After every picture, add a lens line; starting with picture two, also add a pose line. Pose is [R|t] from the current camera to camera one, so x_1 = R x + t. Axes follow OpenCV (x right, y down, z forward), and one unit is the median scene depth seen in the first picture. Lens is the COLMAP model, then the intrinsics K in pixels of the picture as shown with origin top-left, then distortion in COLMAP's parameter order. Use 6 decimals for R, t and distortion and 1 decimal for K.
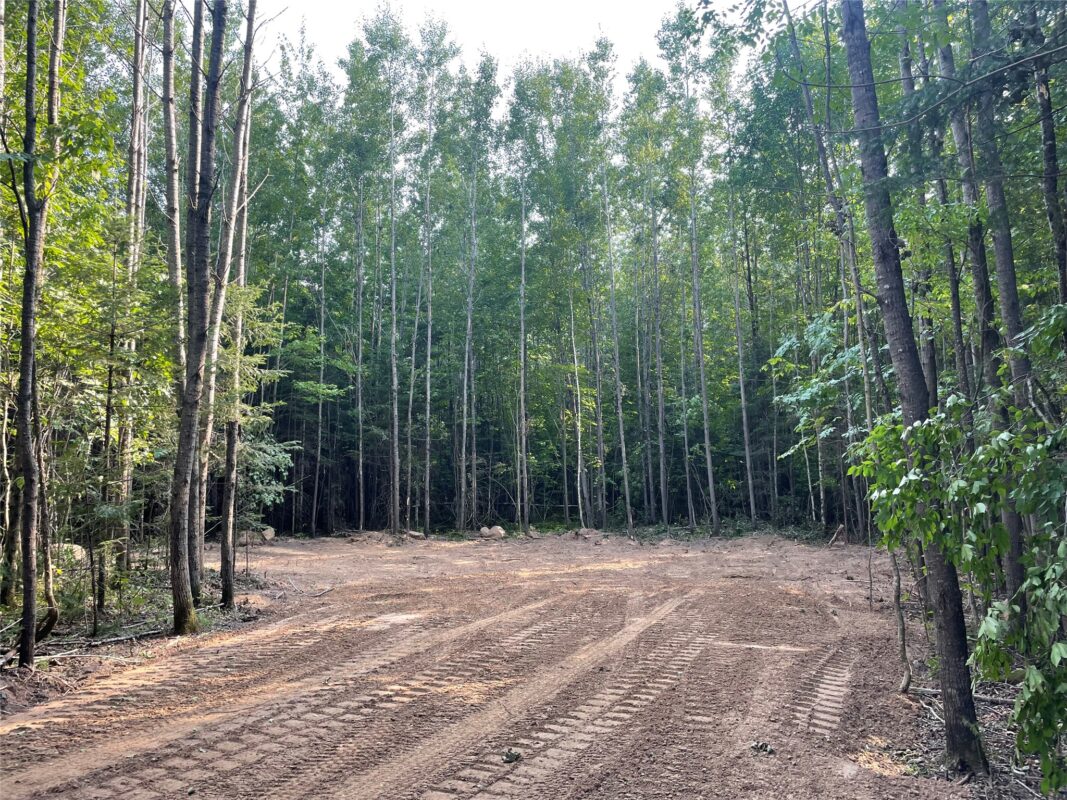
lens RADIAL K [[800.0, 0, 540.1], [0, 800.0, 392.0], [0, 0, 1]] dist [0.090136, -0.118193]
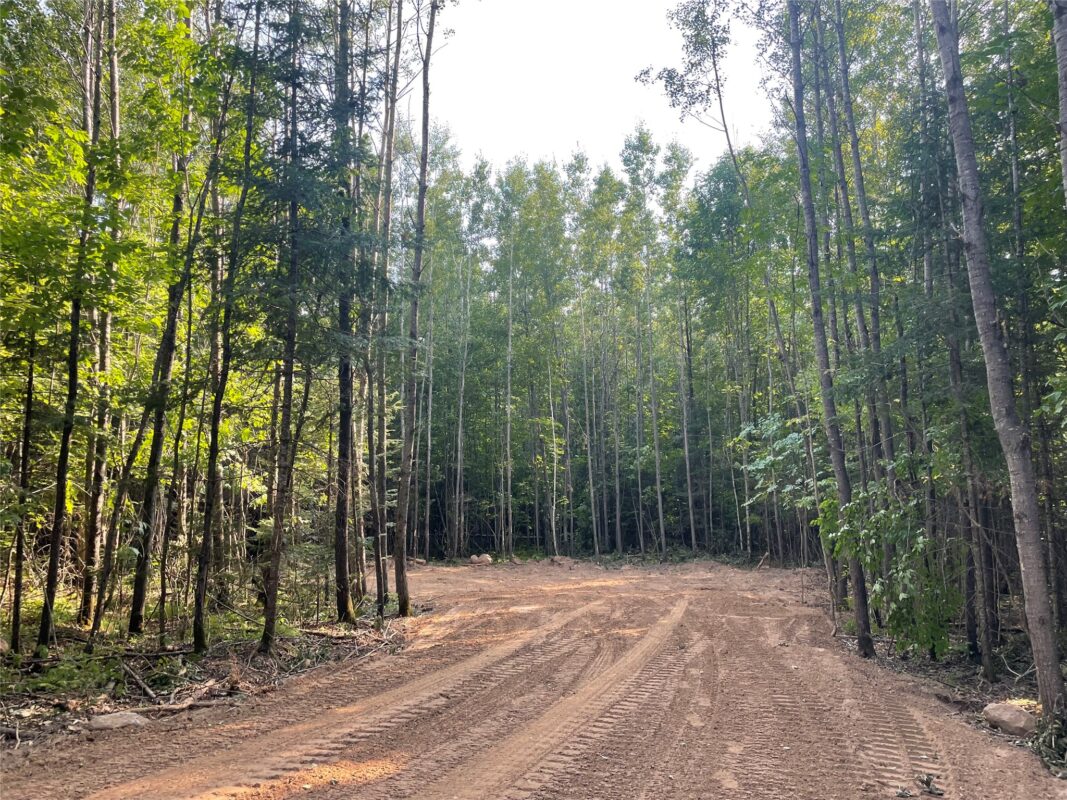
lens RADIAL K [[800.0, 0, 544.3], [0, 800.0, 402.4], [0, 0, 1]] dist [0.090136, -0.118193]
pose [[0.992842, 0.022796, 0.117241, -0.109467], [-0.019920, 0.999473, -0.025648, -0.028614], [-0.117764, 0.023129, 0.992772, -0.195310]]
